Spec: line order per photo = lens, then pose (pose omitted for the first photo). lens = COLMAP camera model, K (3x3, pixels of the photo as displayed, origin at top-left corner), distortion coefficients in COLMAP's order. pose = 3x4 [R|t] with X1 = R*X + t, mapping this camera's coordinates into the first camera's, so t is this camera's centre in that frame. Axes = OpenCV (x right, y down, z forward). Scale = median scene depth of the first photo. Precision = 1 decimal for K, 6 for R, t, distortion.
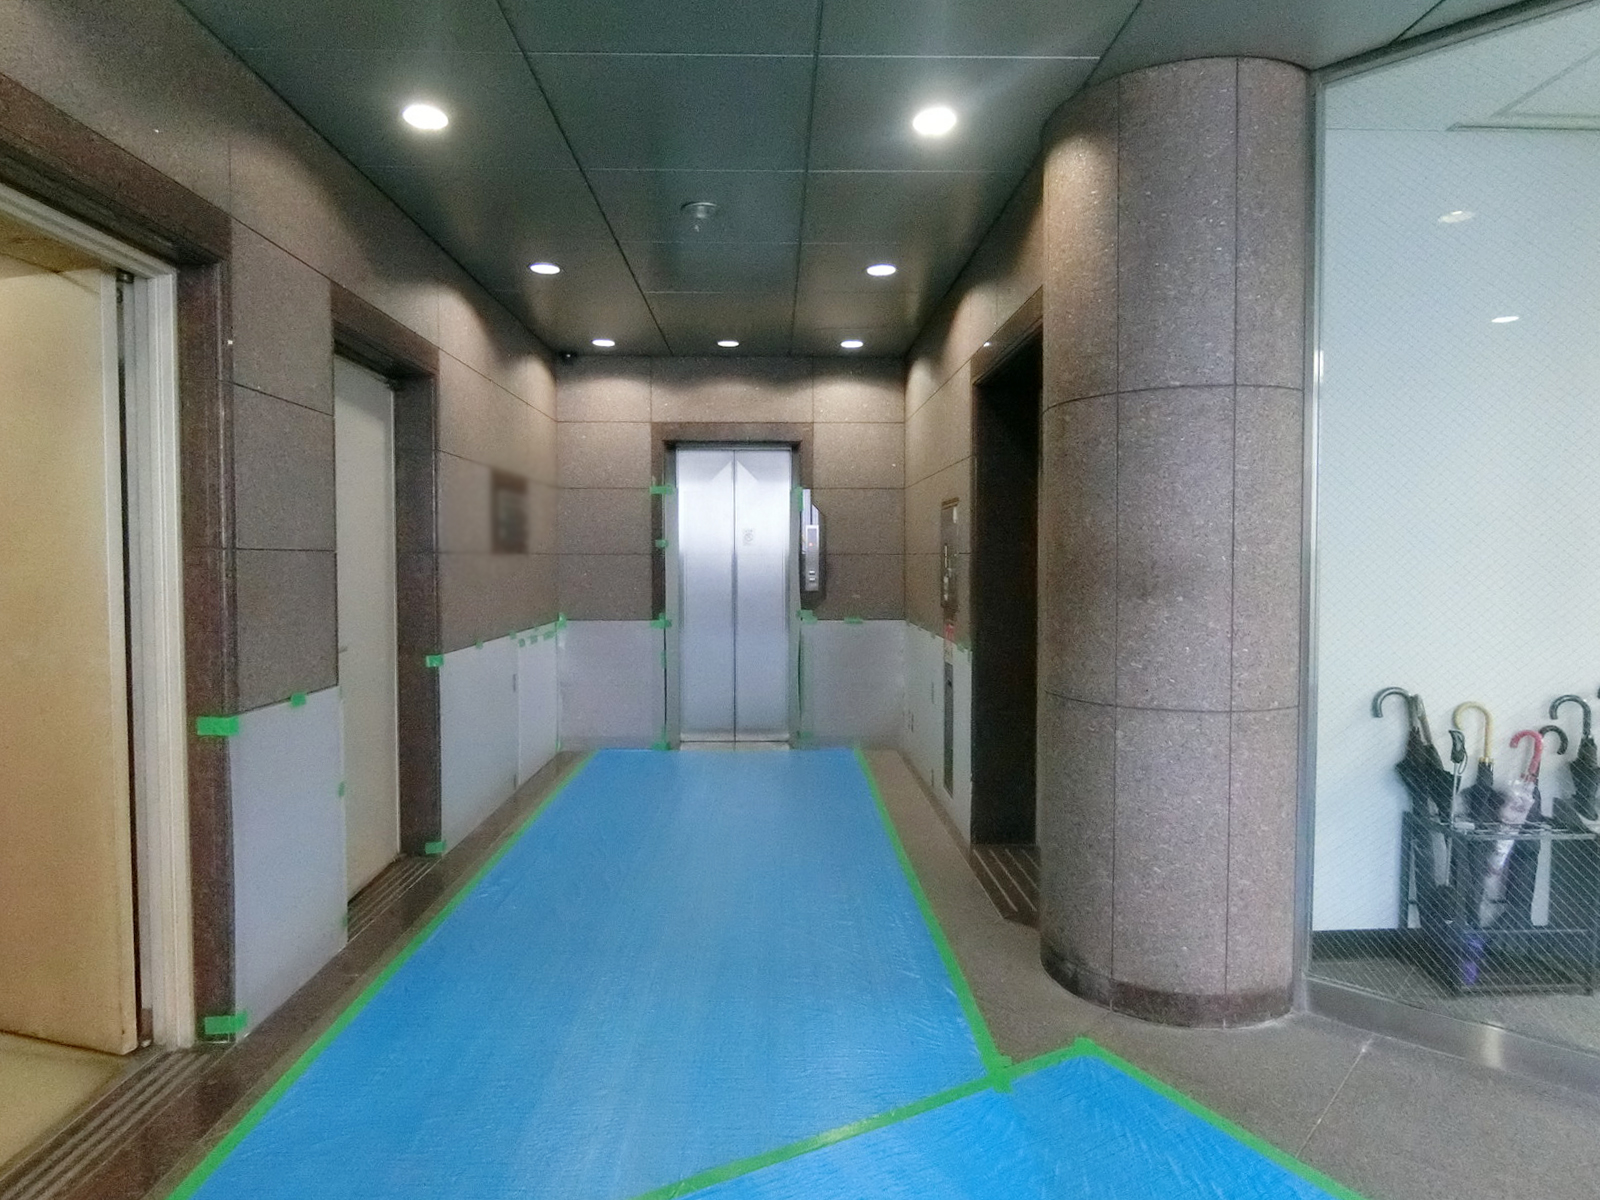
lens RADIAL K [[914.1, 0, 805.6], [0, 914.1, 588.8], [0, 0, 1]] dist [0.003440, 0.000282]
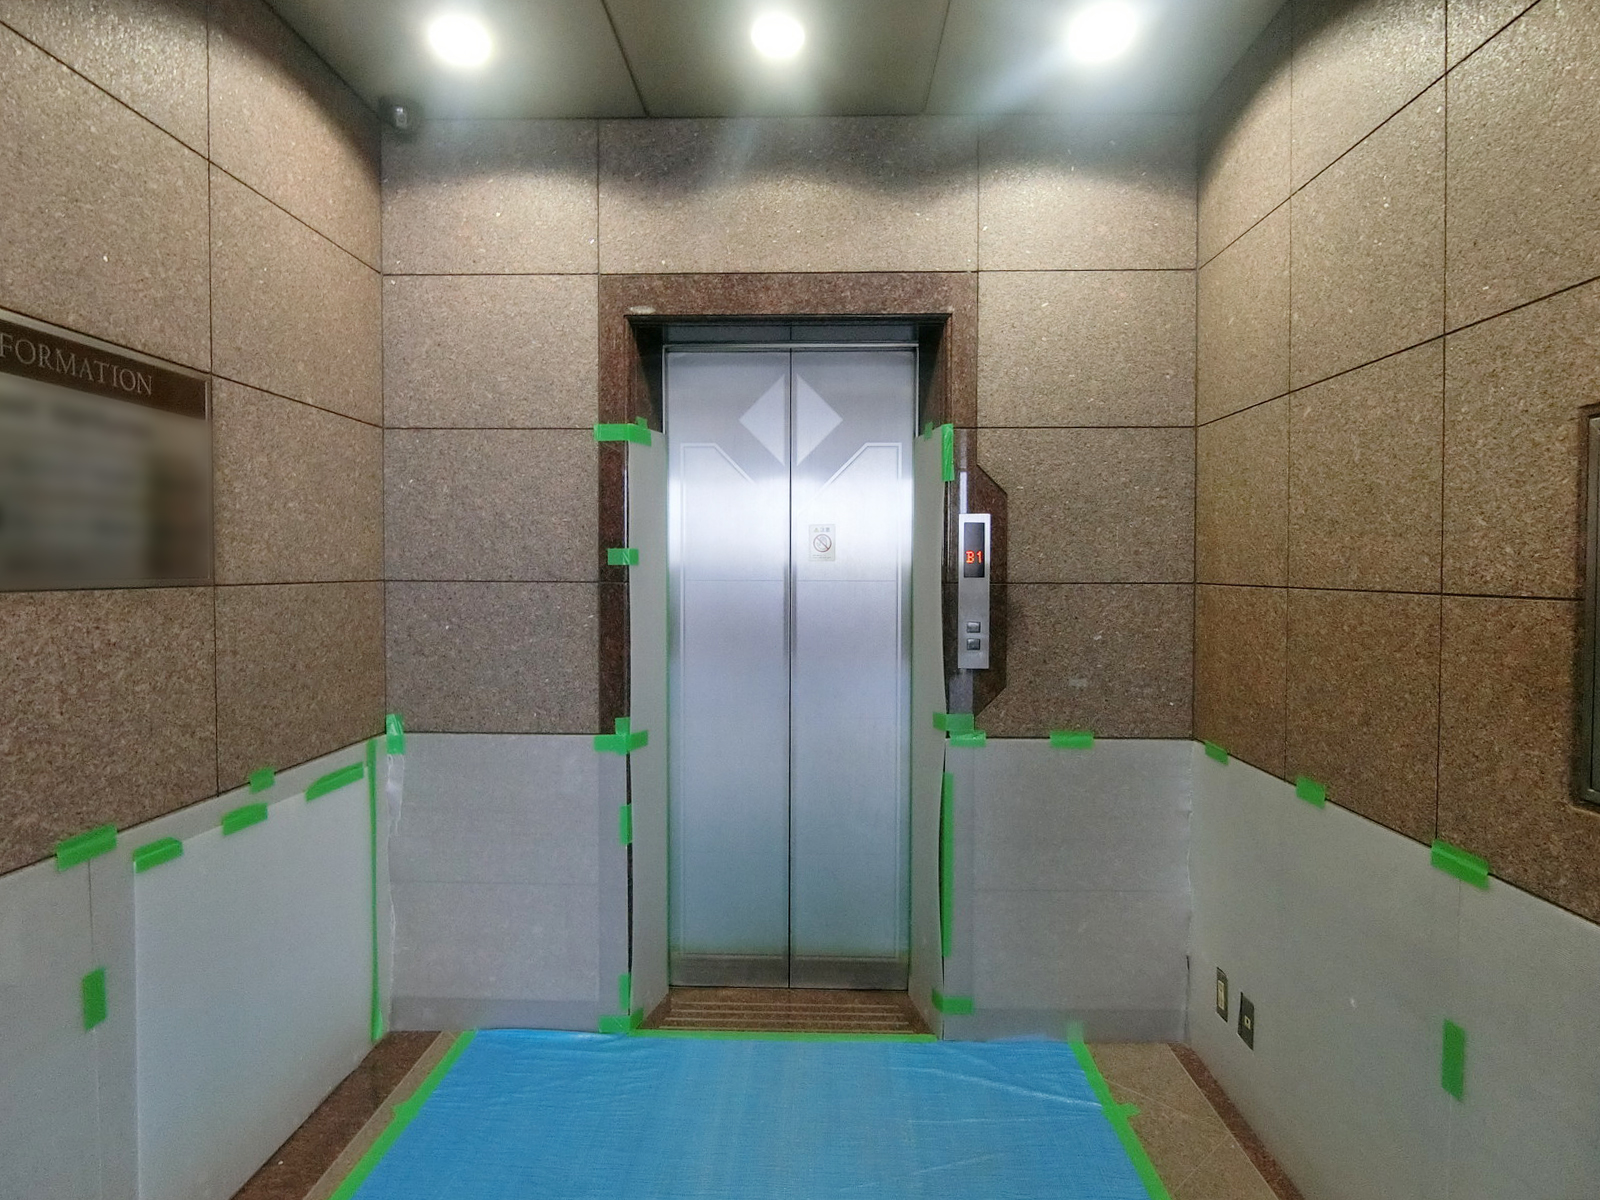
lens RADIAL K [[914.1, 0, 800.6], [0, 914.1, 602.0], [0, 0, 1]] dist [0.003440, 0.000282]
pose [[0.997855, 0.004795, -0.065292, -0.045340], [-0.004755, 0.999988, 0.000764, -0.029077], [0.065295, -0.000451, 0.997866, 0.574892]]
